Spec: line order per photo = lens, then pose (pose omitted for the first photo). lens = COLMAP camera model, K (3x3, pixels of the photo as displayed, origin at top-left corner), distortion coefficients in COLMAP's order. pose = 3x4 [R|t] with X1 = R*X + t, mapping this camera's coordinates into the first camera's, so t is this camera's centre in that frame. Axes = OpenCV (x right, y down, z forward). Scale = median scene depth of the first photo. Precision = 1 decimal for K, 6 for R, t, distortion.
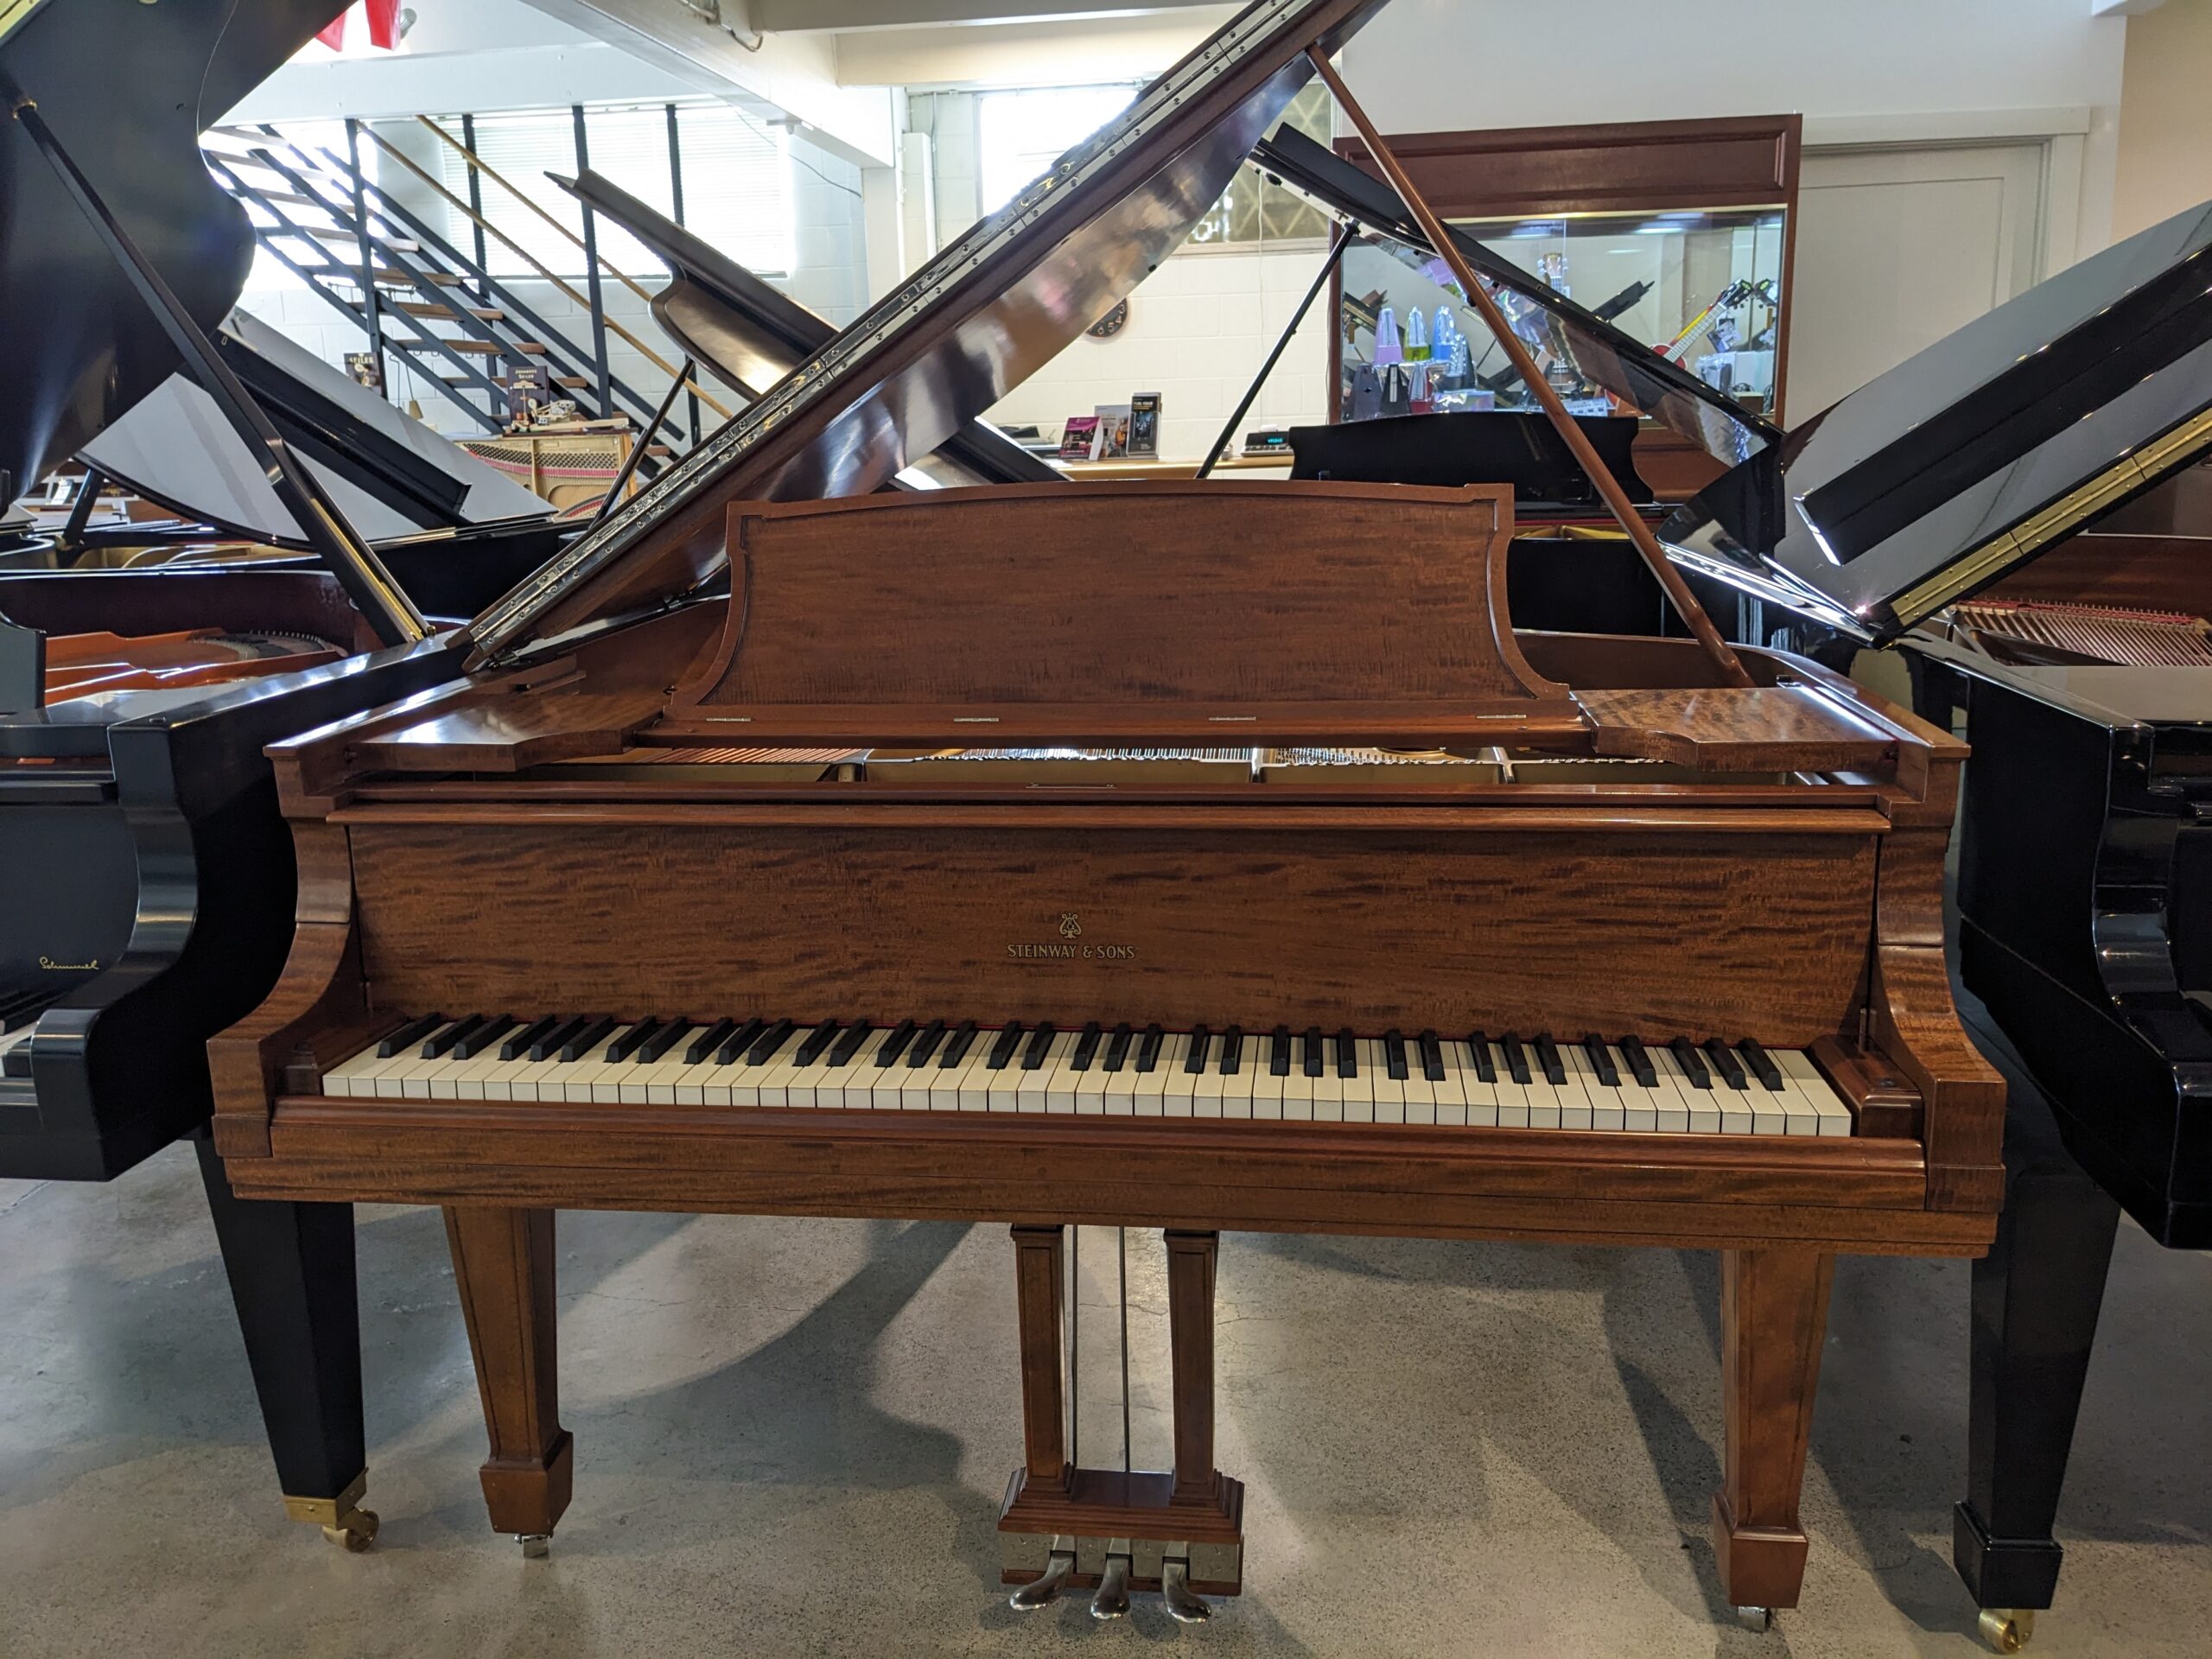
lens RADIAL K [[1783.7, 0, 1109.2], [0, 1783.7, 847.0], [0, 0, 1]] dist [-0.004459, -0.005883]
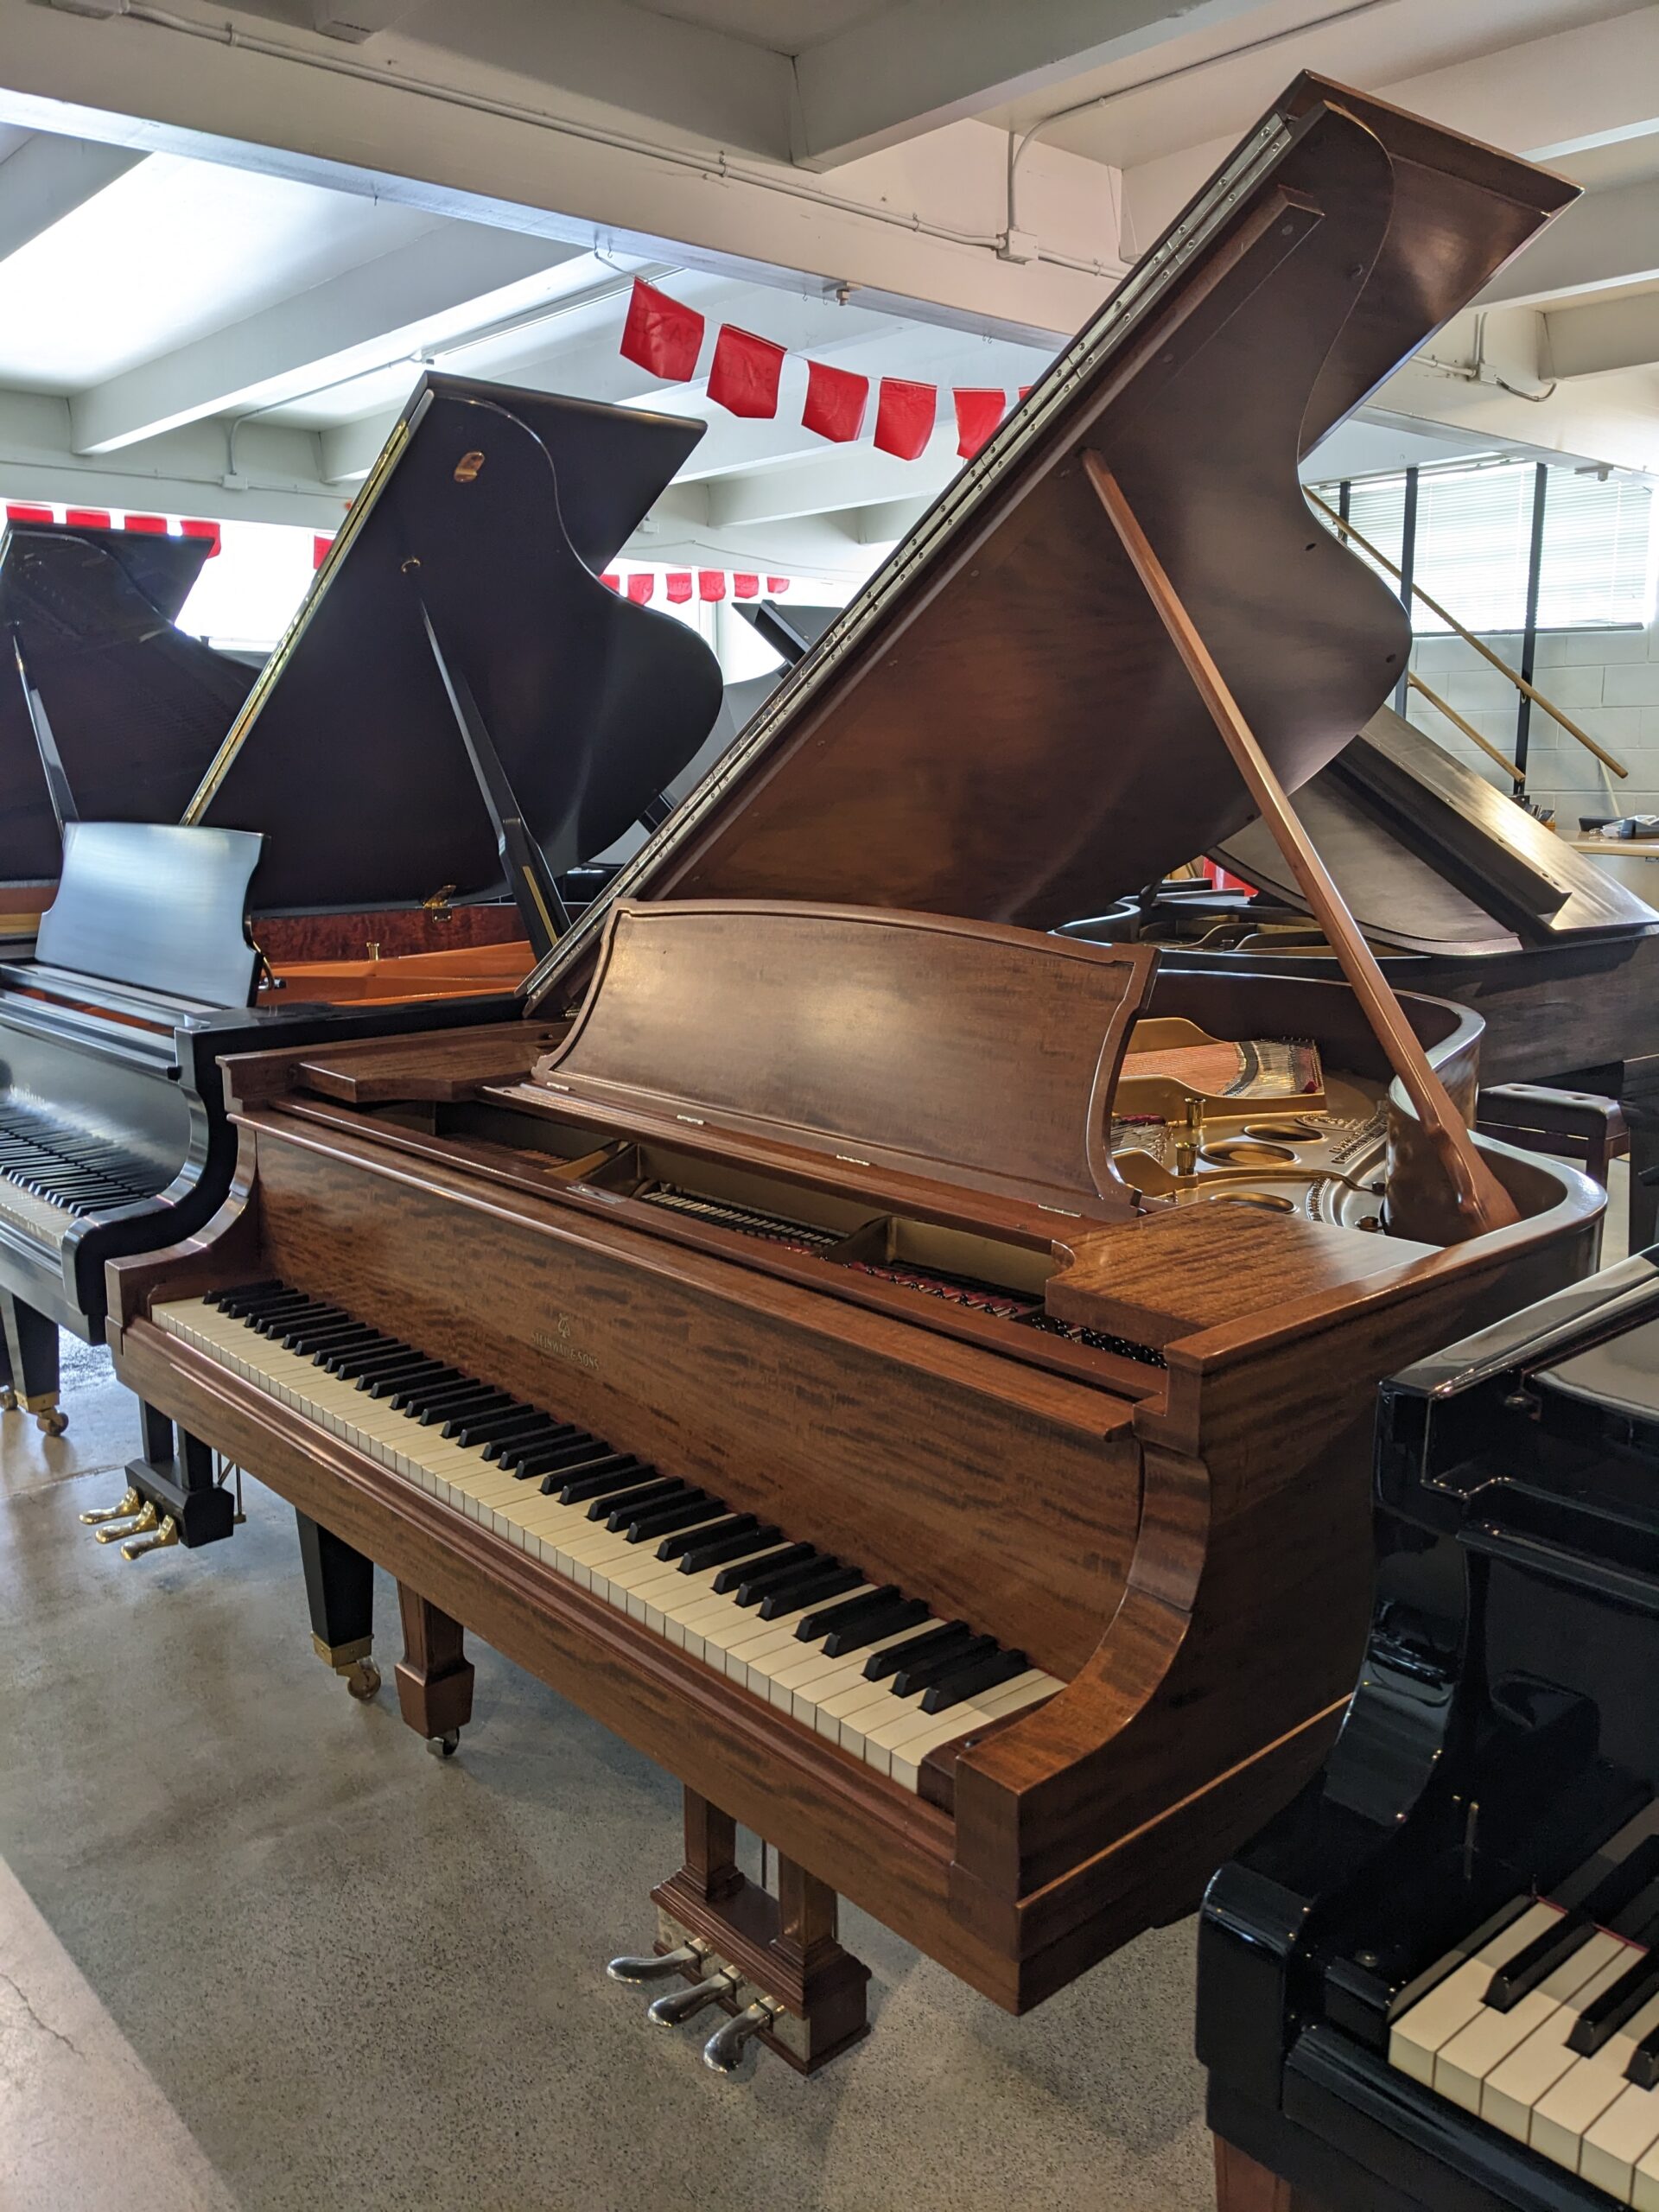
lens RADIAL K [[1771.7, 0, 829.5], [0, 1771.7, 1106.0], [0, 0, 1]] dist [0.008526, 0.000431]
pose [[0.745479, 0.148983, -0.649666, 0.670694], [-0.175556, 0.984171, 0.024245, -0.120990], [0.642994, 0.095978, 0.759833, 0.262490]]
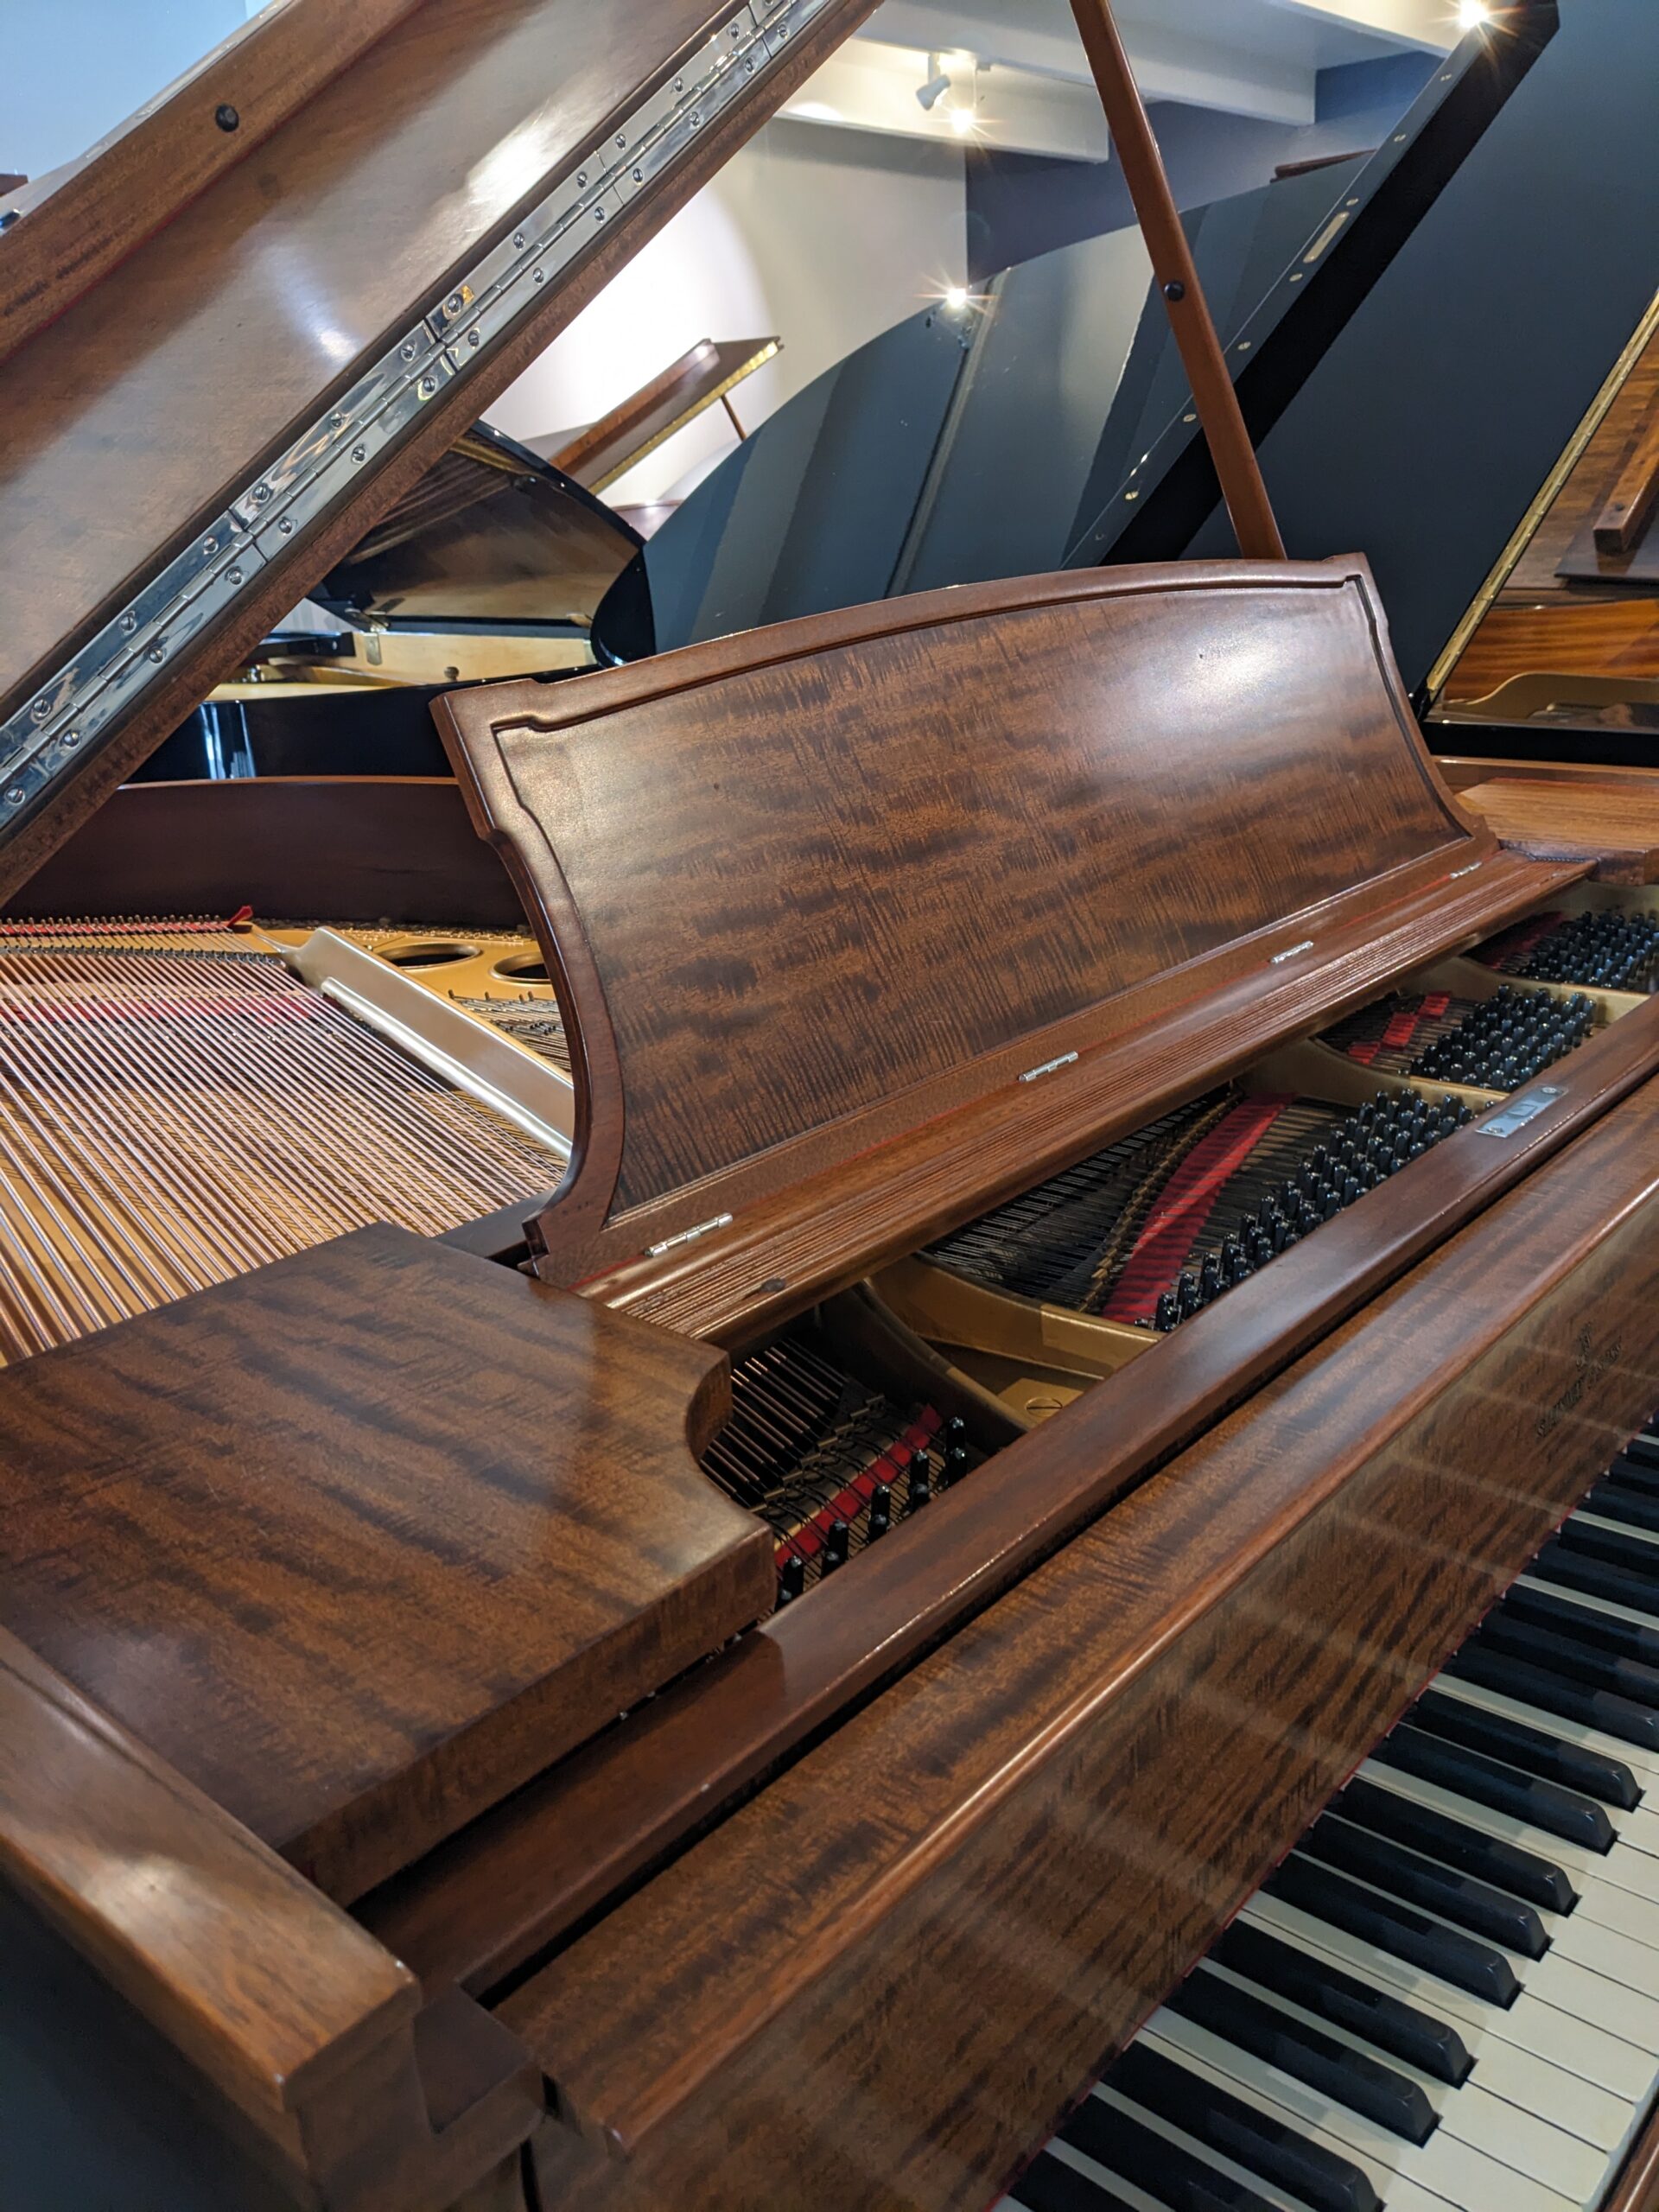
lens RADIAL K [[1783.7, 0, 827.2], [0, 1783.7, 1130.4], [0, 0, 1]] dist [-0.004459, -0.005883]
pose [[0.559289, -0.289811, 0.776663, -0.502111], [0.234615, 0.953931, 0.187008, -0.162330], [-0.795079, 0.077625, 0.601517, 0.744707]]
